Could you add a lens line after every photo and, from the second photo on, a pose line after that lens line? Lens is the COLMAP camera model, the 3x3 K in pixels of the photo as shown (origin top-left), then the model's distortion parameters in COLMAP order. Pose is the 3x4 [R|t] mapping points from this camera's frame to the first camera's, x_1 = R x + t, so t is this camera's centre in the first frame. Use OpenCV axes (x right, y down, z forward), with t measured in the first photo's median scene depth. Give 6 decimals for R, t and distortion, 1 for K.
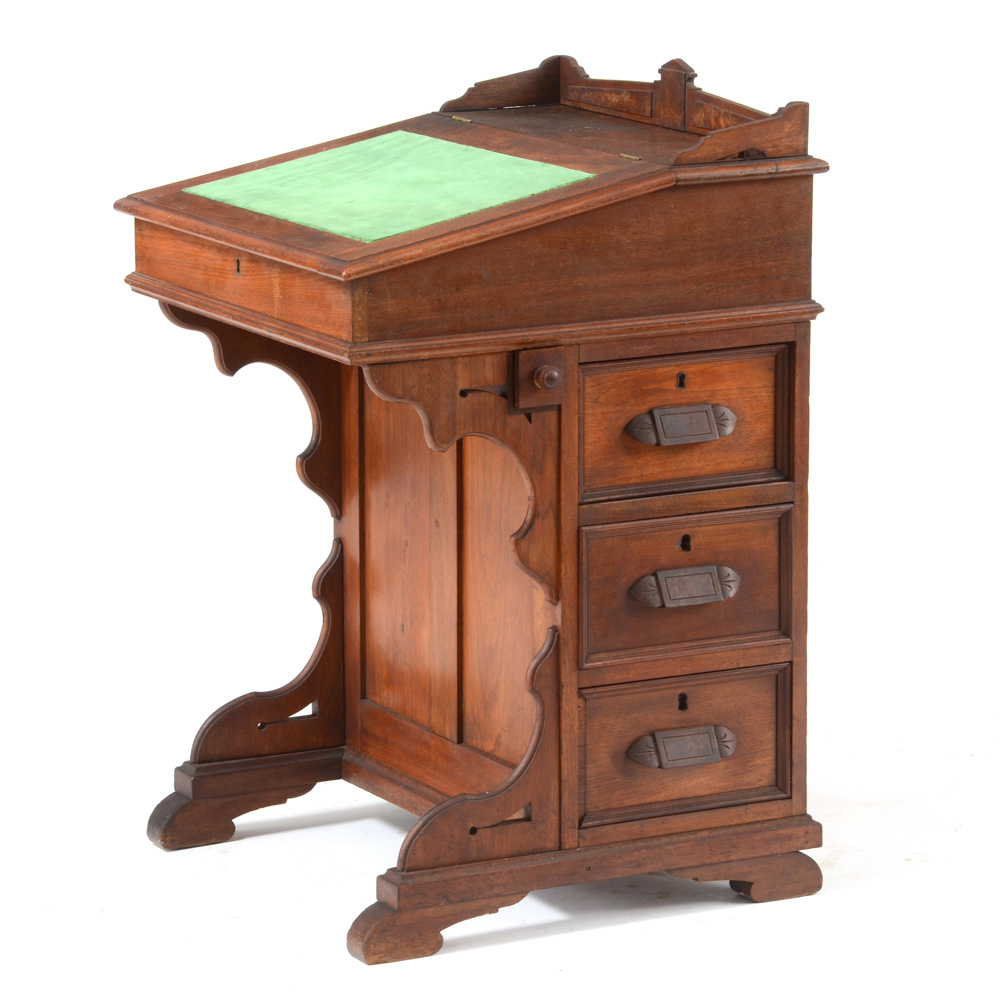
lens RADIAL K [[4948.0, 0, 505.5], [0, 4948.0, 507.3], [0, 0, 1]] dist [1.051928, 0.000000]
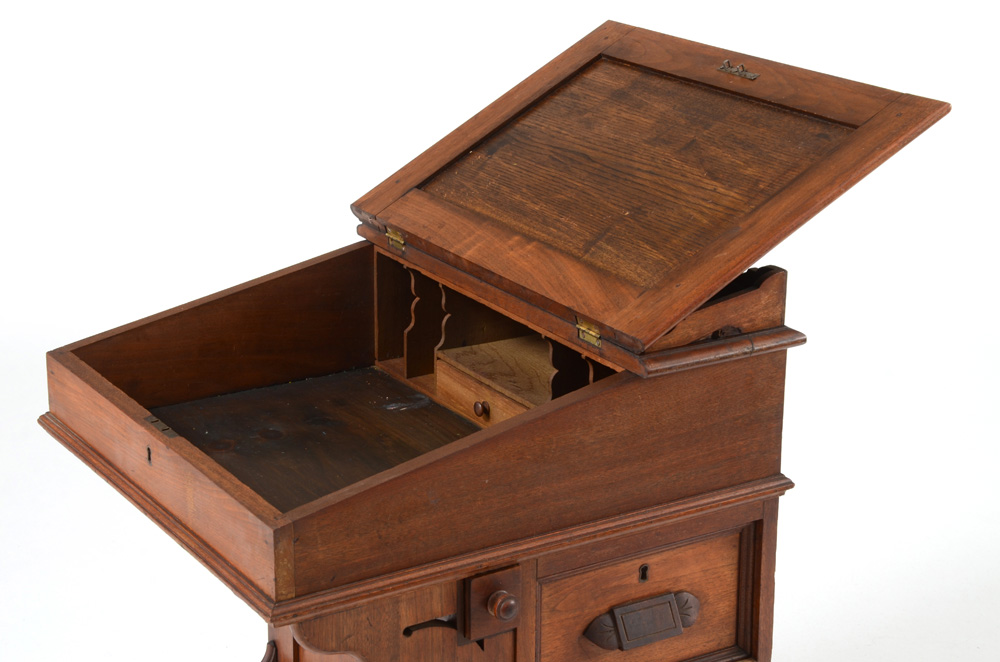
lens RADIAL K [[2007.6, 0, 487.2], [0, 2007.6, 364.2], [0, 0, 1]] dist [0.455298, 0.000000]
pose [[0.998453, -0.009844, 0.054716, -0.013099], [0.001818, 0.989456, 0.144823, -0.116917], [-0.055565, -0.144499, 0.987944, 0.637991]]
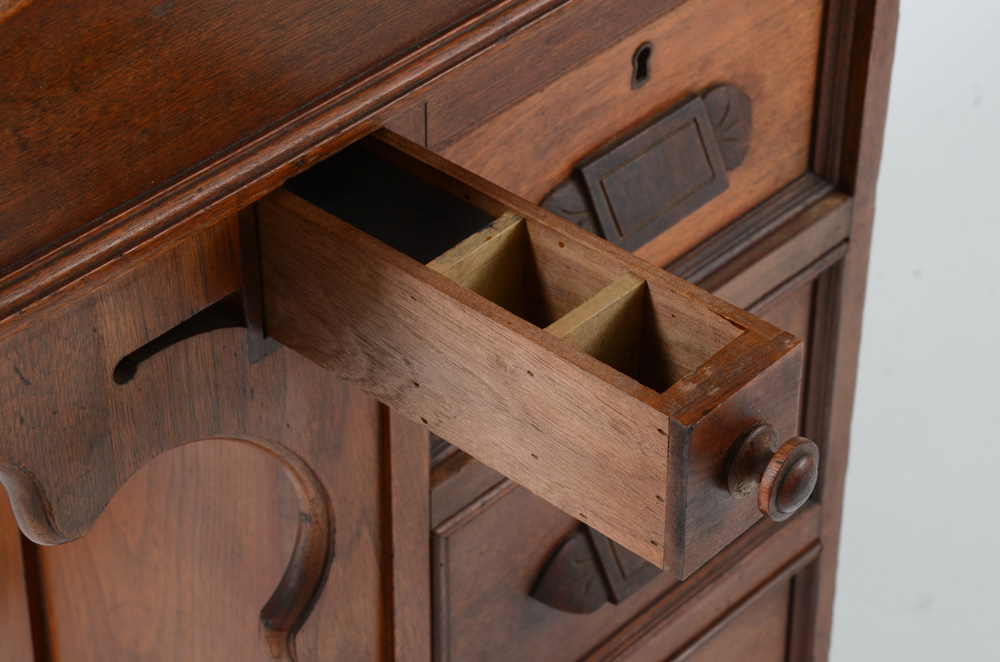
lens RADIAL K [[2677.4, 0, 498.1], [0, 2677.4, 337.7], [0, 0, 1]] dist [0.504222, 0.000000]
pose [[0.945576, -0.190642, 0.263709, -0.029567], [0.052391, 0.889029, 0.454844, -0.097074], [-0.321157, -0.416273, 0.850632, 0.825871]]
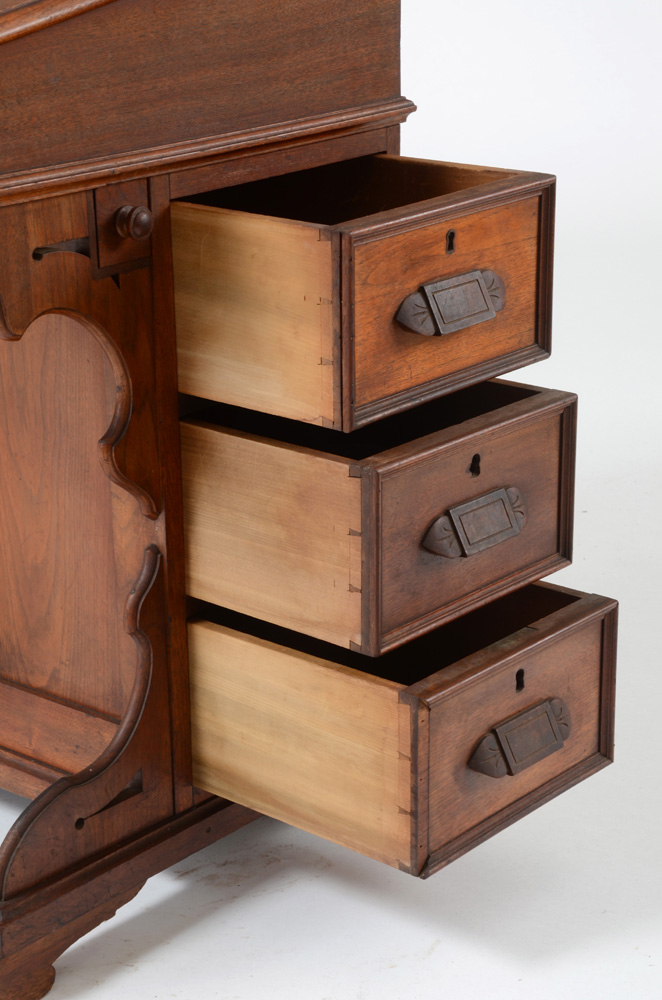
lens RADIAL K [[2007.6, 0, 272.0], [0, 2007.6, 488.0], [0, 0, 1]] dist [0.455298, 0.000000]
pose [[0.940936, -0.122128, 0.315790, -0.070251], [0.081494, 0.986952, 0.138870, -0.026961], [-0.328630, -0.104933, 0.938612, 0.693686]]
